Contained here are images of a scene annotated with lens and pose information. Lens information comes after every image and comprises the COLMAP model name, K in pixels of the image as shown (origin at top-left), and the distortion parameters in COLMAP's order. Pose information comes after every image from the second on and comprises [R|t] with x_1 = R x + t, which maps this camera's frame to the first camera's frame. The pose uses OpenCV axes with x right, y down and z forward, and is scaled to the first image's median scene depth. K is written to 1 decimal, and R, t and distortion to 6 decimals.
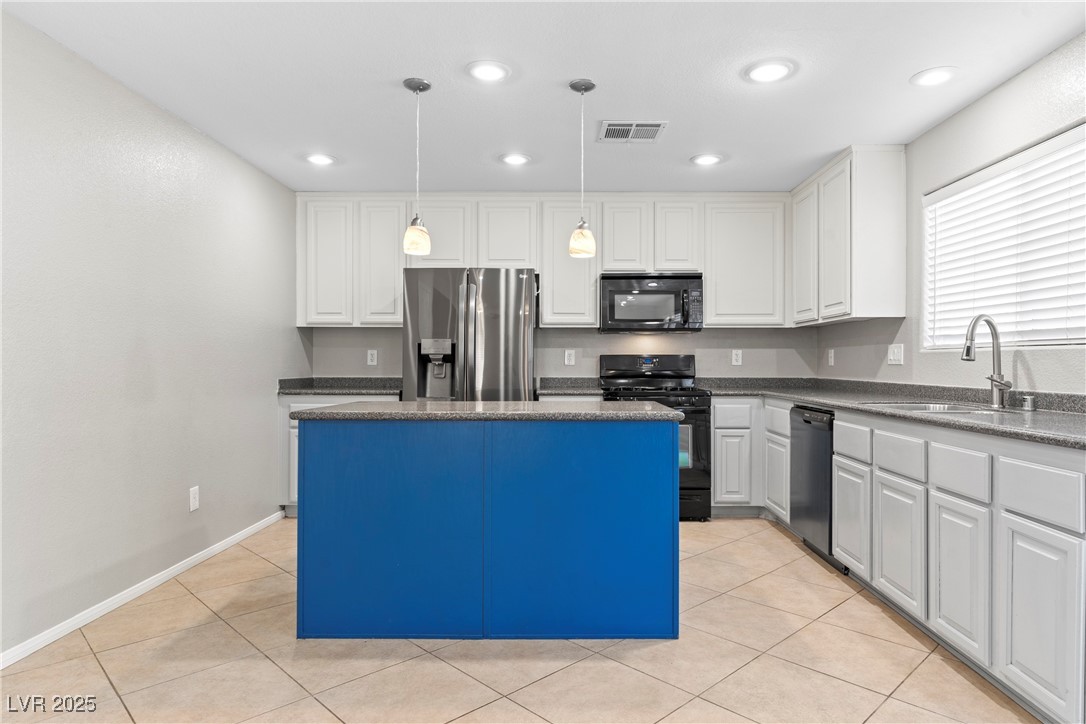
lens RADIAL K [[654.7, 0, 545.4], [0, 654.7, 359.3], [0, 0, 1]] dist [0.001556, 0.000122]
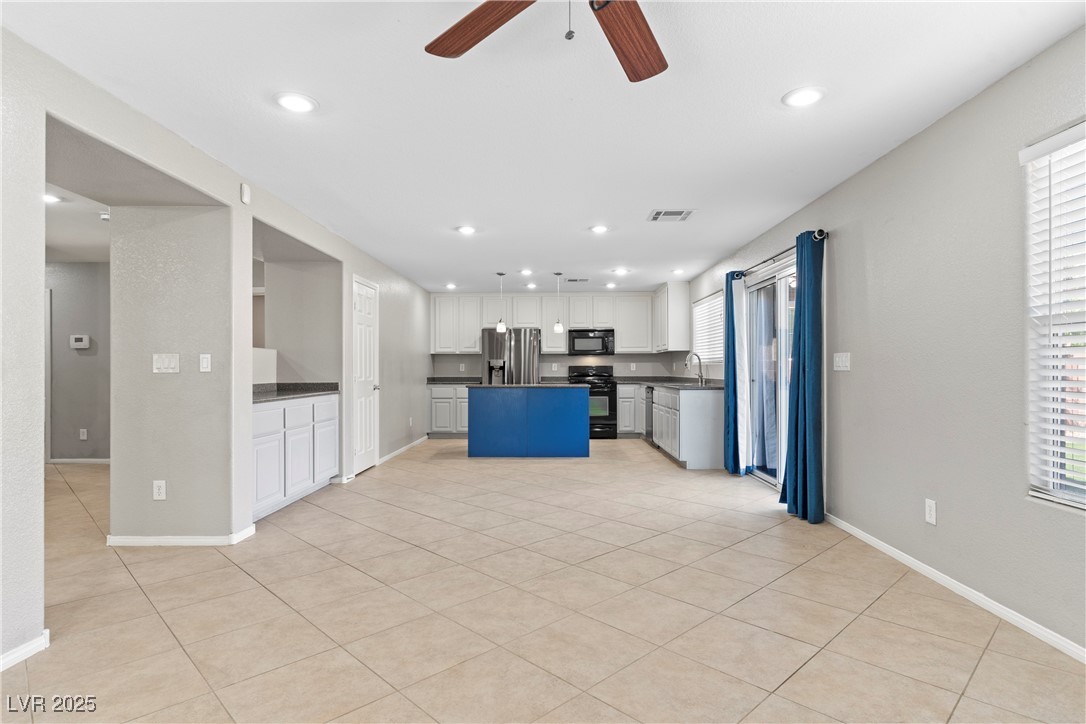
lens RADIAL K [[564.9, 0, 542.2], [0, 564.9, 365.0], [0, 0, 1]] dist [0.000315, 0.000125]
pose [[0.999921, -0.003746, 0.012011, -0.028420], [0.003816, 0.999976, -0.005838, 0.000394], [-0.011989, 0.005883, 0.999911, -0.921862]]
